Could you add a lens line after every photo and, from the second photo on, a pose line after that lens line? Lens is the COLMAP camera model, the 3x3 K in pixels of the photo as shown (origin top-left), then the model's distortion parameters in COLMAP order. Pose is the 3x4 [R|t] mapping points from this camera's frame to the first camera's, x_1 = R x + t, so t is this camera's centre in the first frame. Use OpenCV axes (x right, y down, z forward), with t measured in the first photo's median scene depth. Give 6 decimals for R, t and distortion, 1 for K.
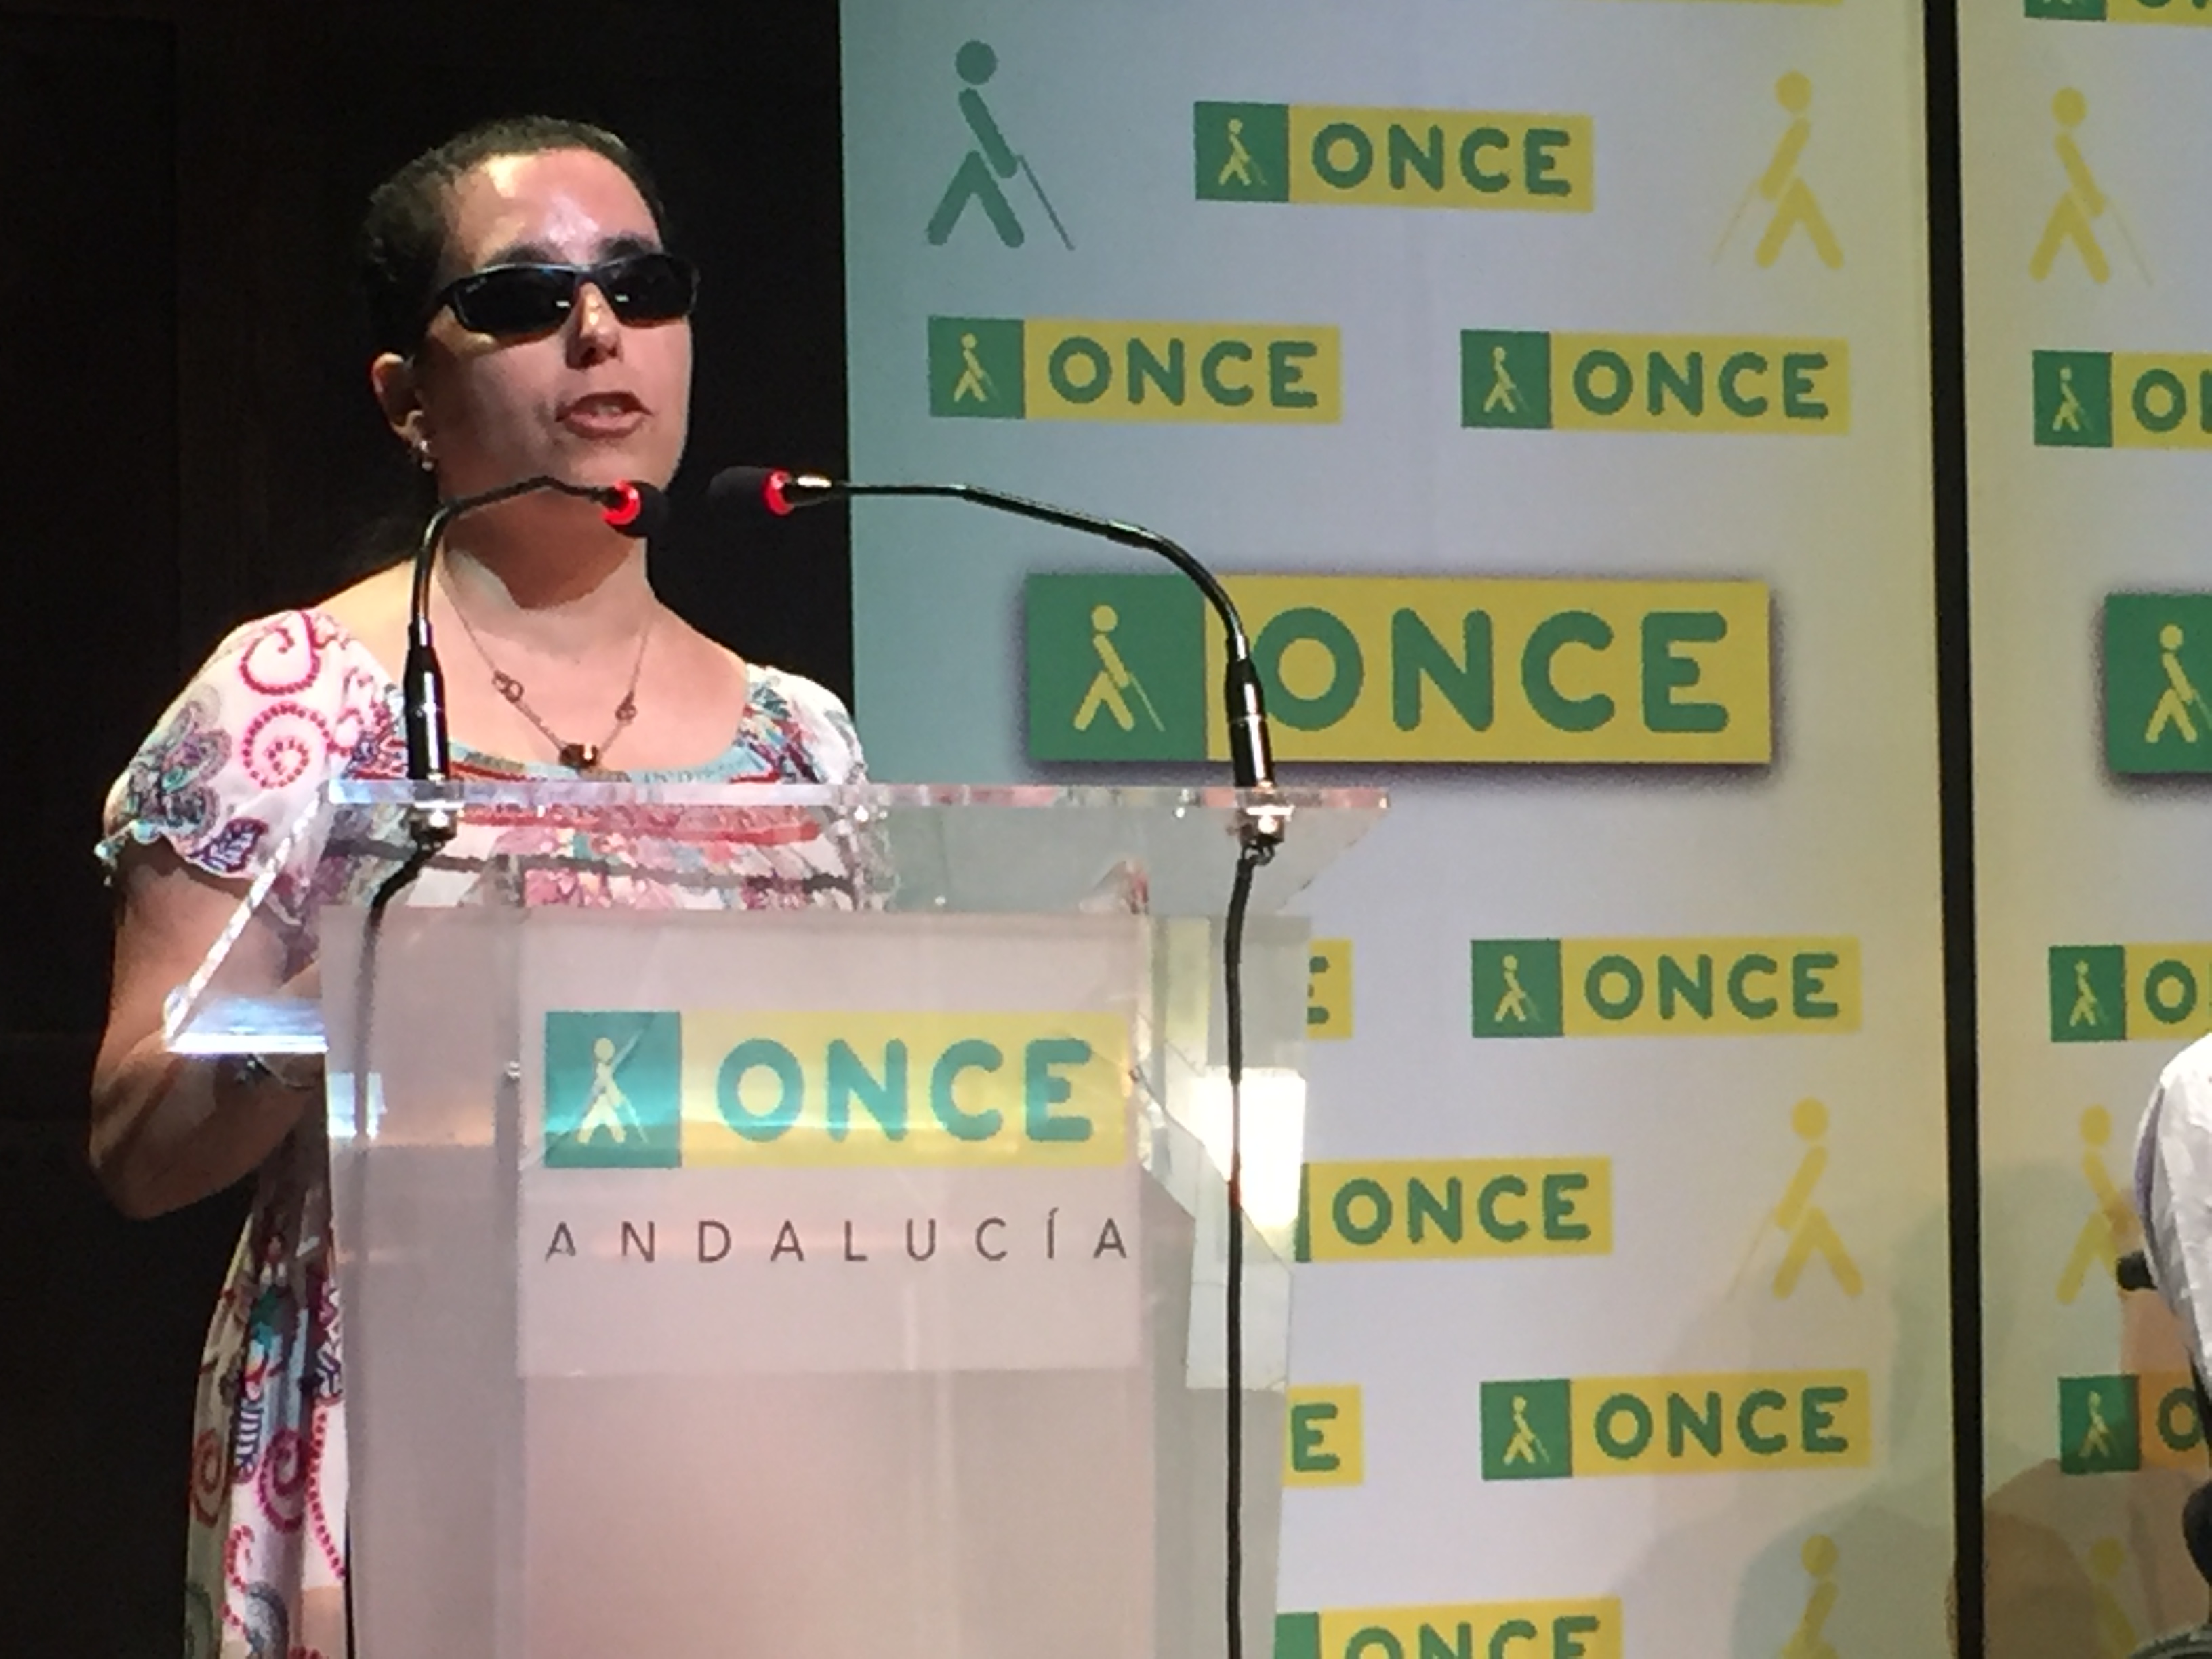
lens RADIAL K [[6433.0, 0, 1101.4], [0, 6433.0, 825.9], [0, 0, 1]] dist [0.032211, 0.000000]
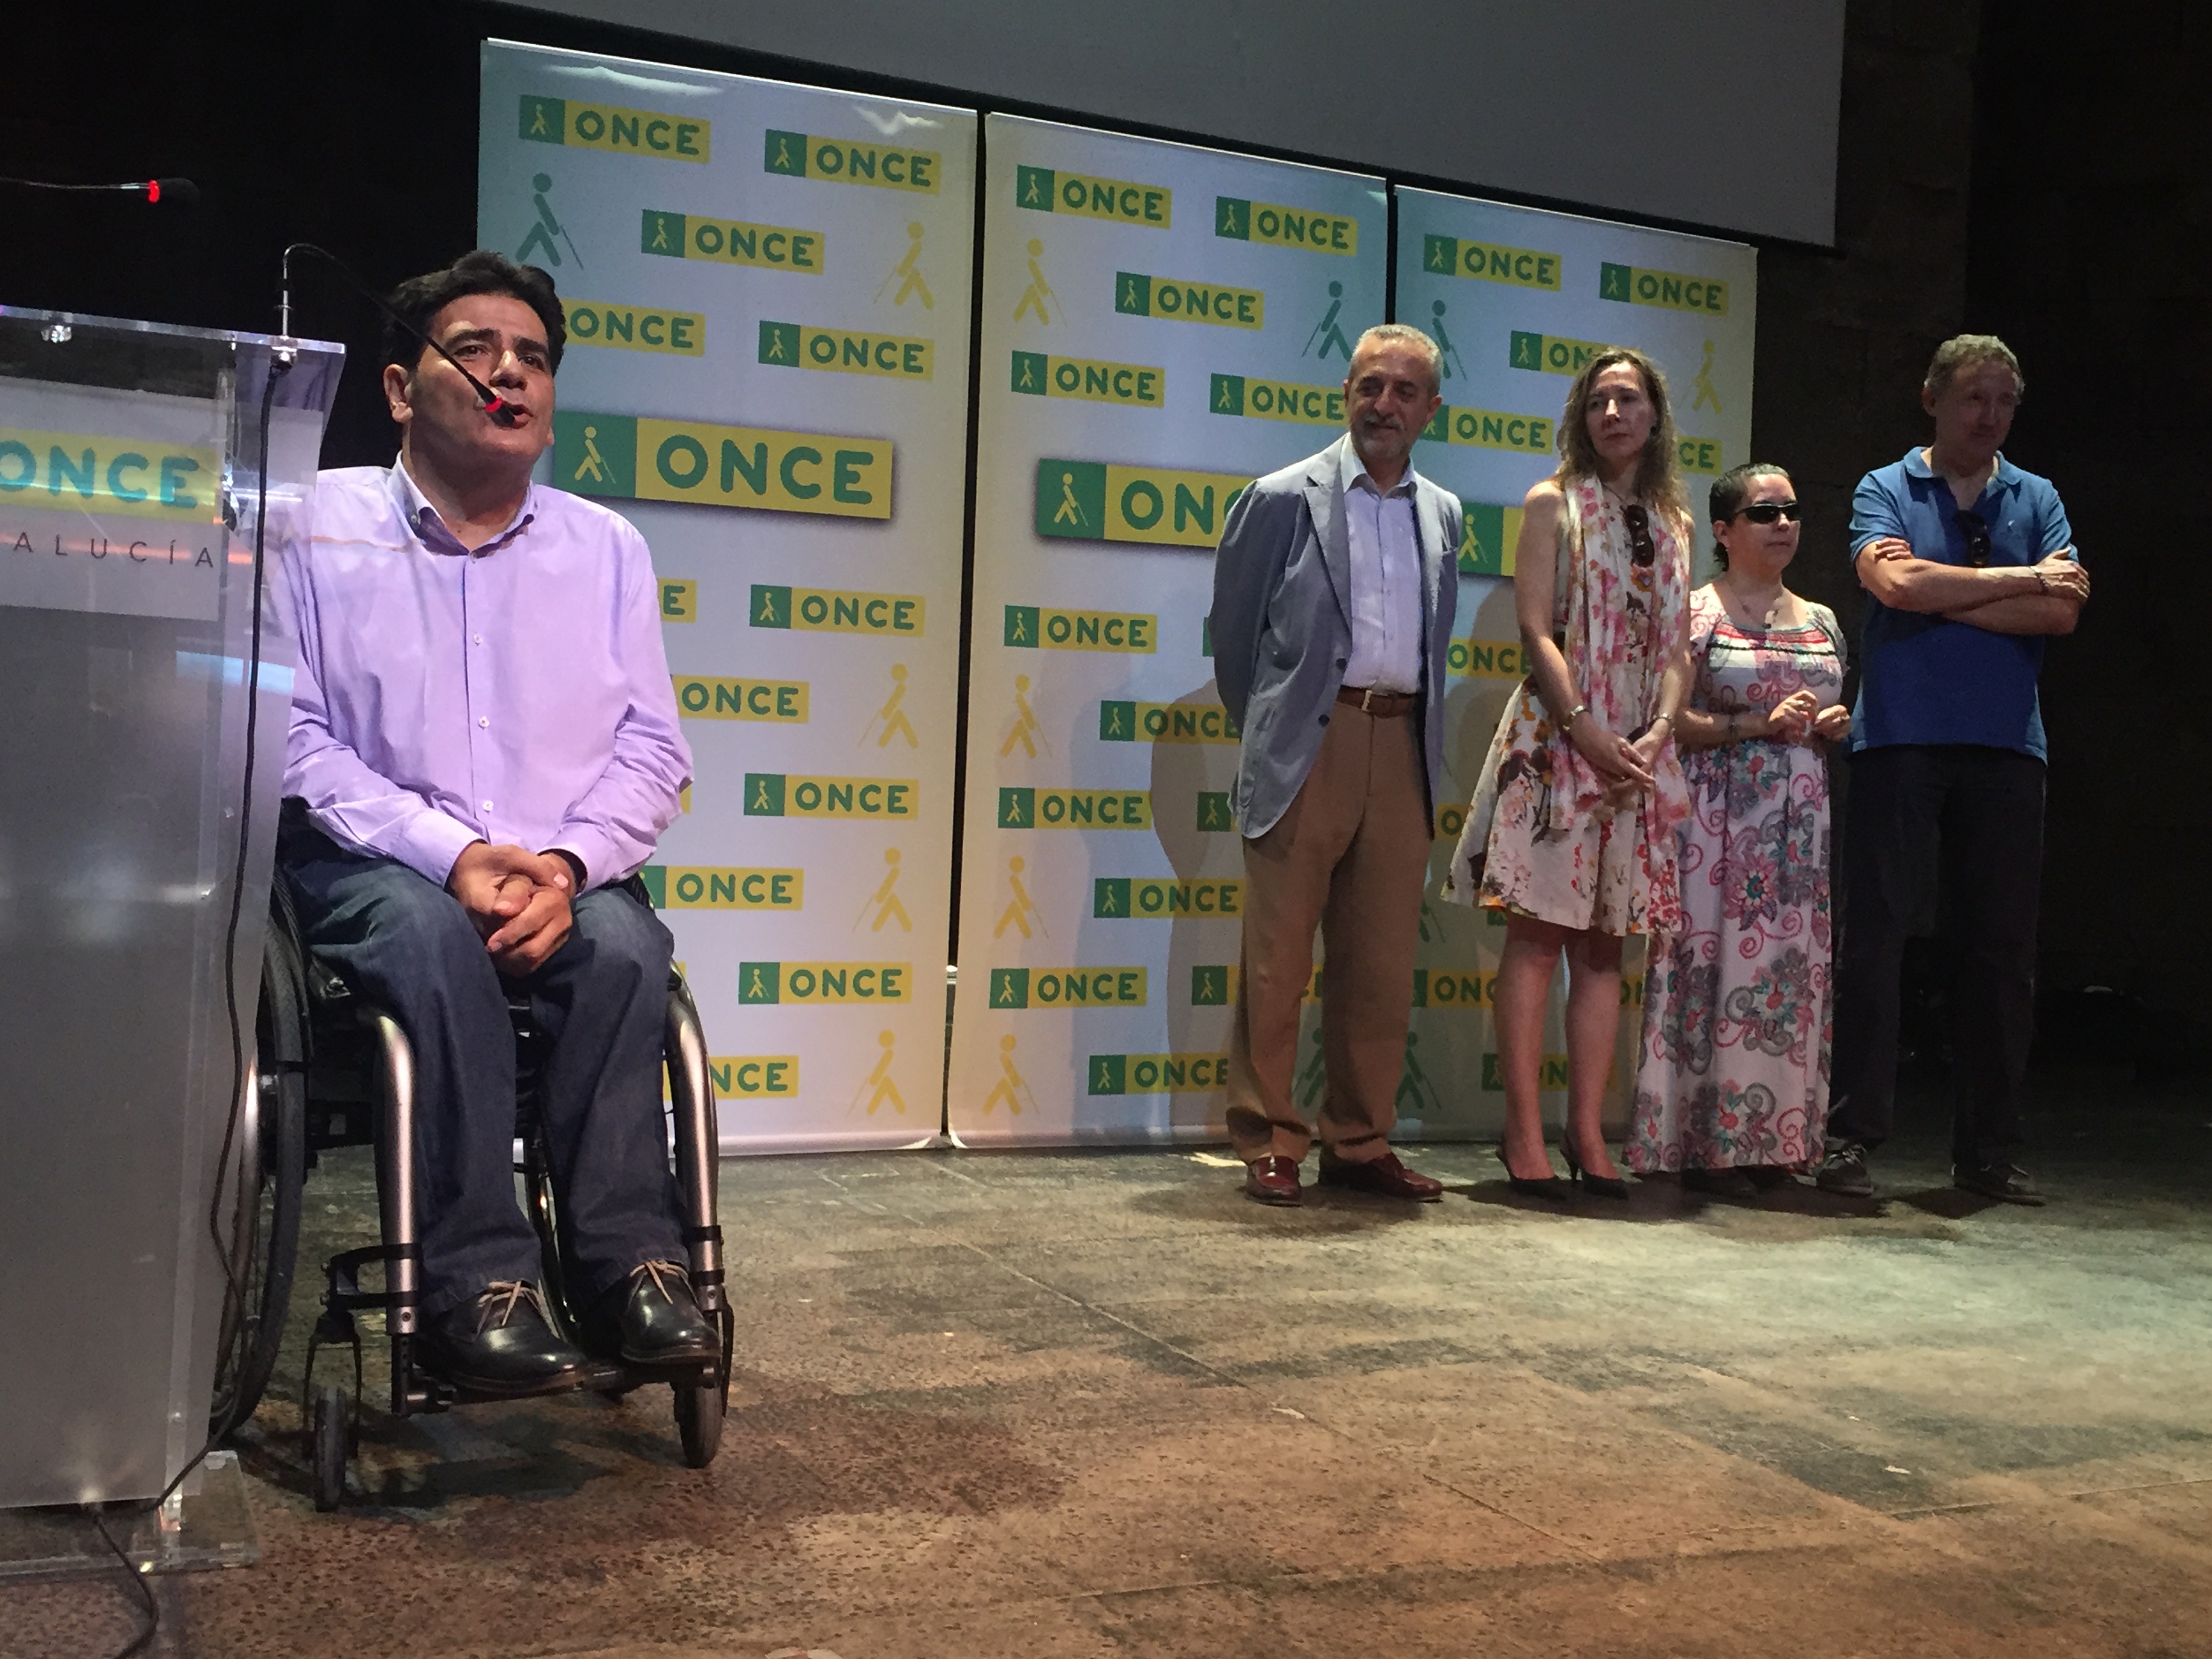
lens RADIAL K [[2449.8, 0, 1160.5], [0, 2449.8, 853.3], [0, 0, 1]] dist [0.009098, 0.000000]
pose [[0.993558, 0.047787, 0.102757, 0.119529], [-0.055038, 0.996102, 0.068931, 0.045821], [-0.099063, -0.074143, 0.992315, 0.097917]]
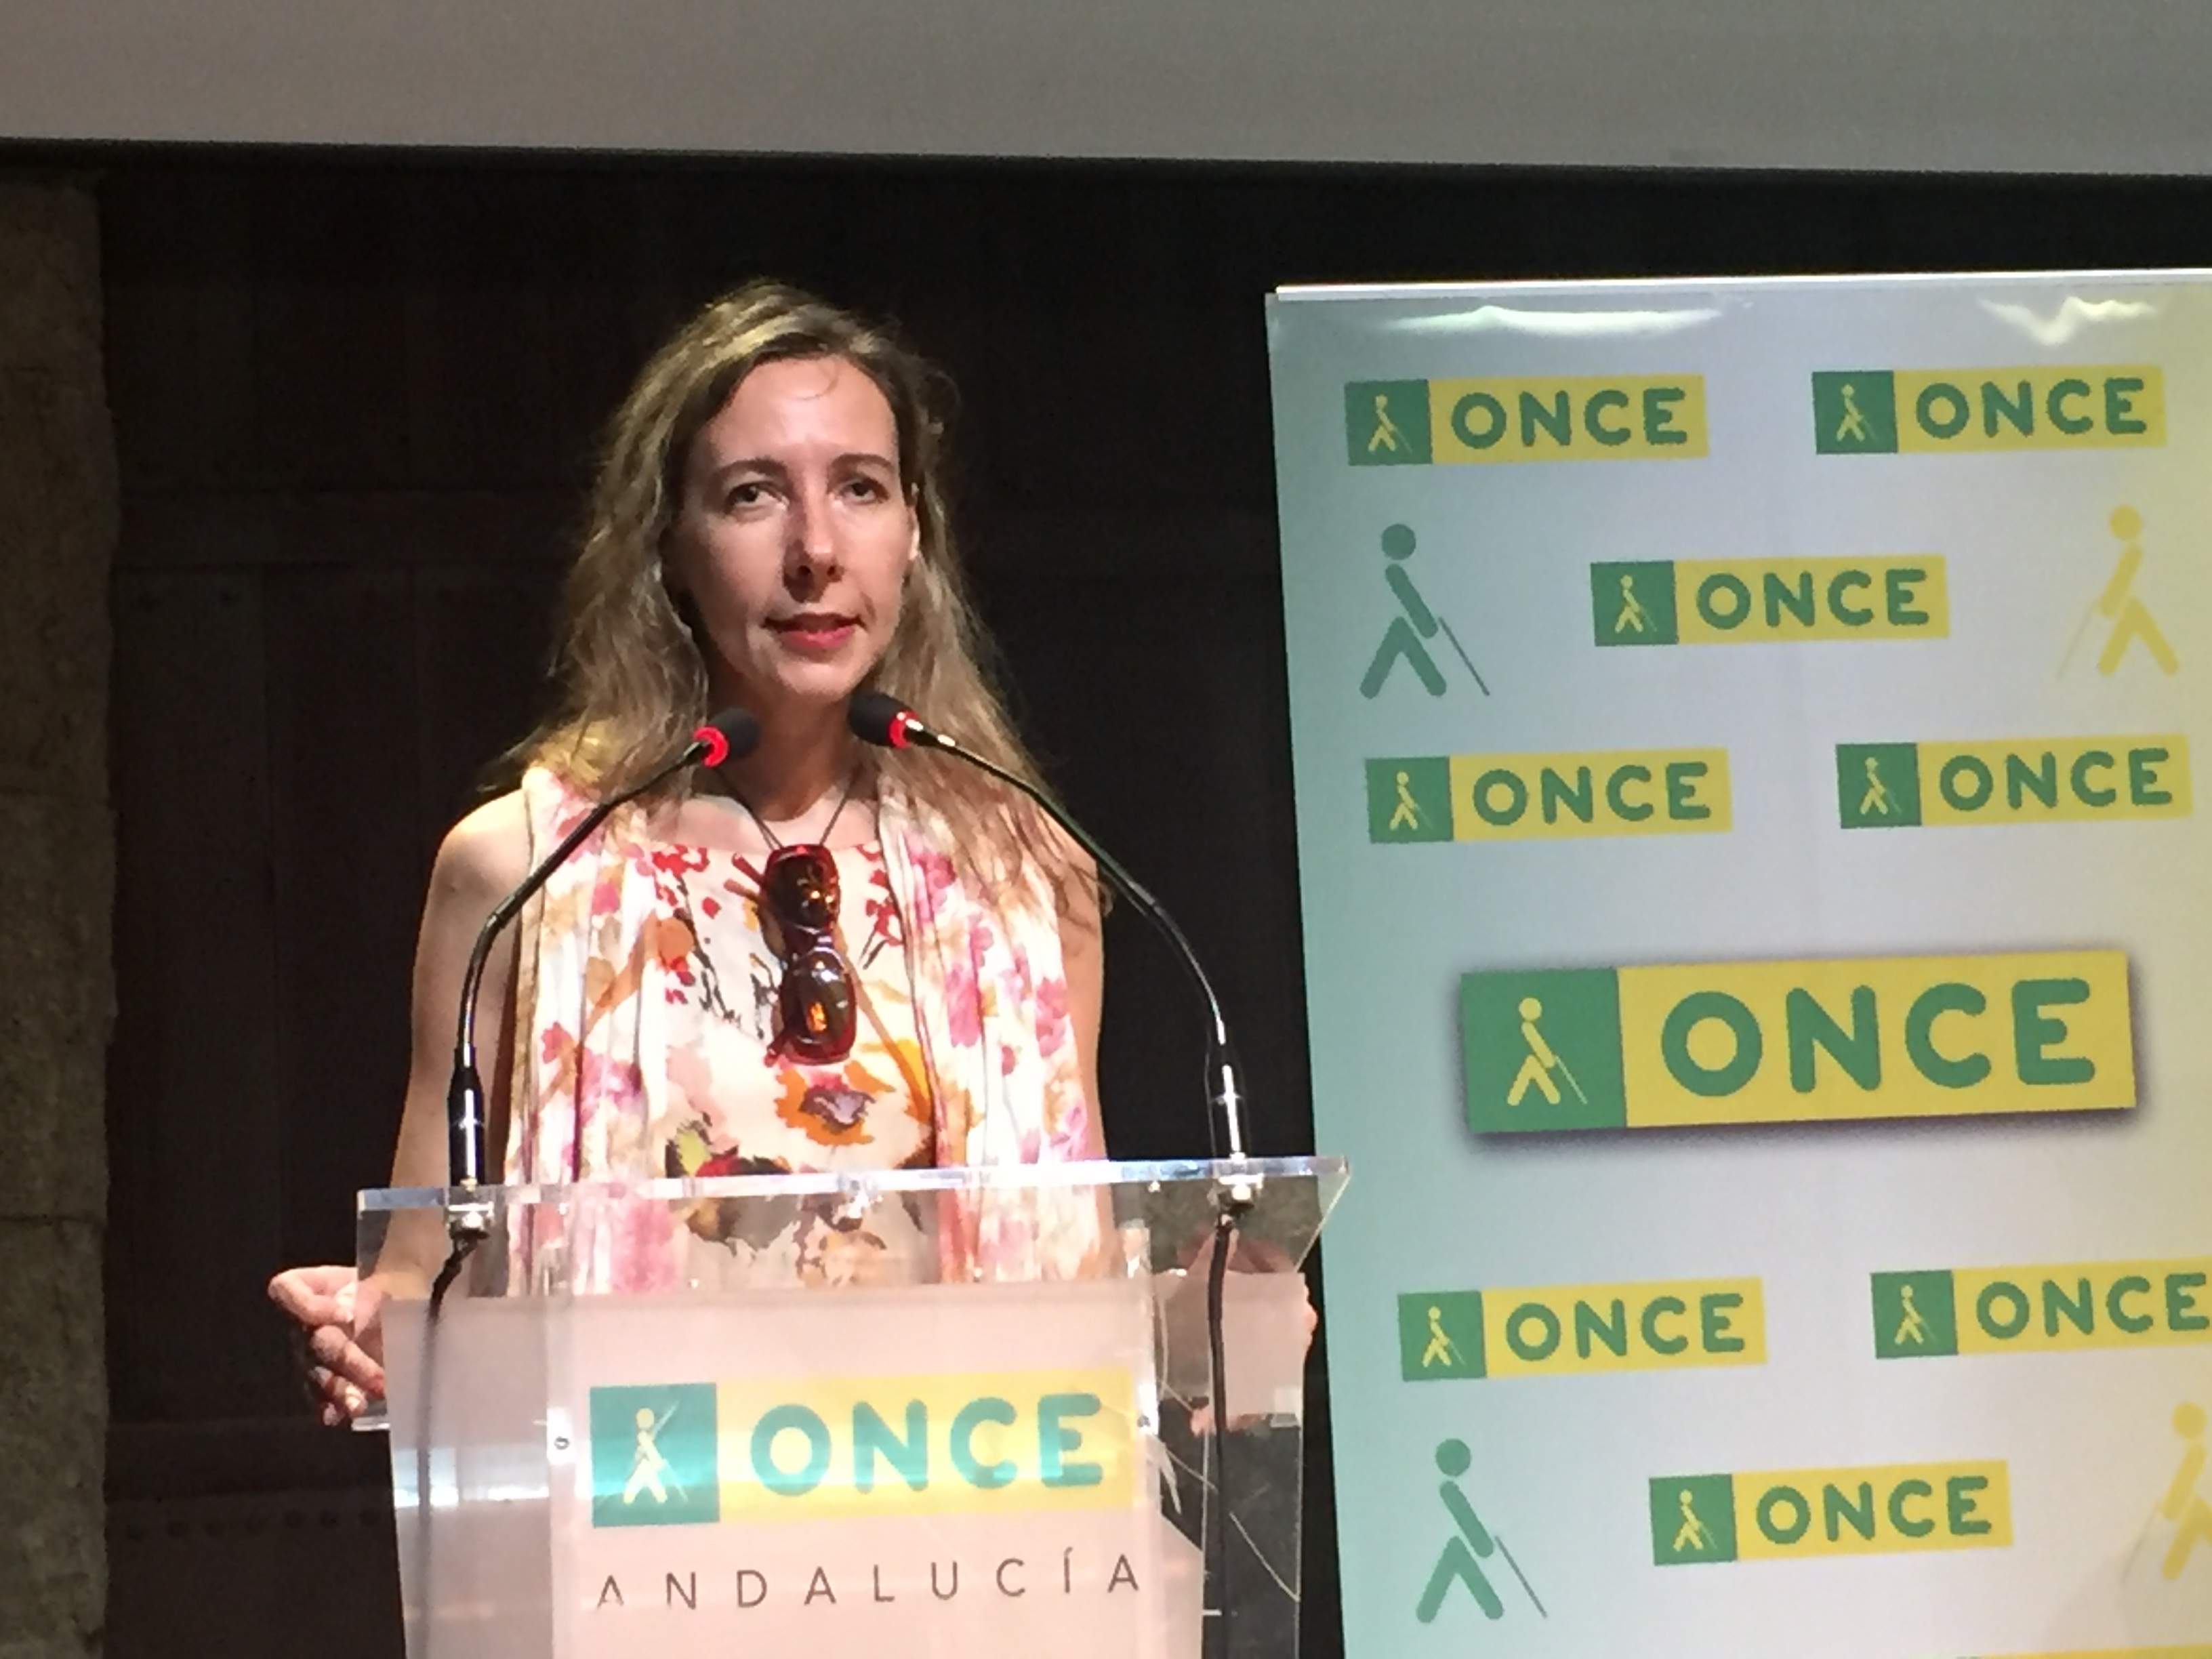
lens RADIAL K [[5216.9, 0, 1121.3], [0, 5216.9, 828.3], [0, 0, 1]] dist [0.031110, 0.000000]
pose [[0.985794, -0.053804, -0.159105, 0.078923], [0.042537, 0.996395, -0.073395, 0.001267], [0.162481, 0.065585, 0.984530, 0.057068]]
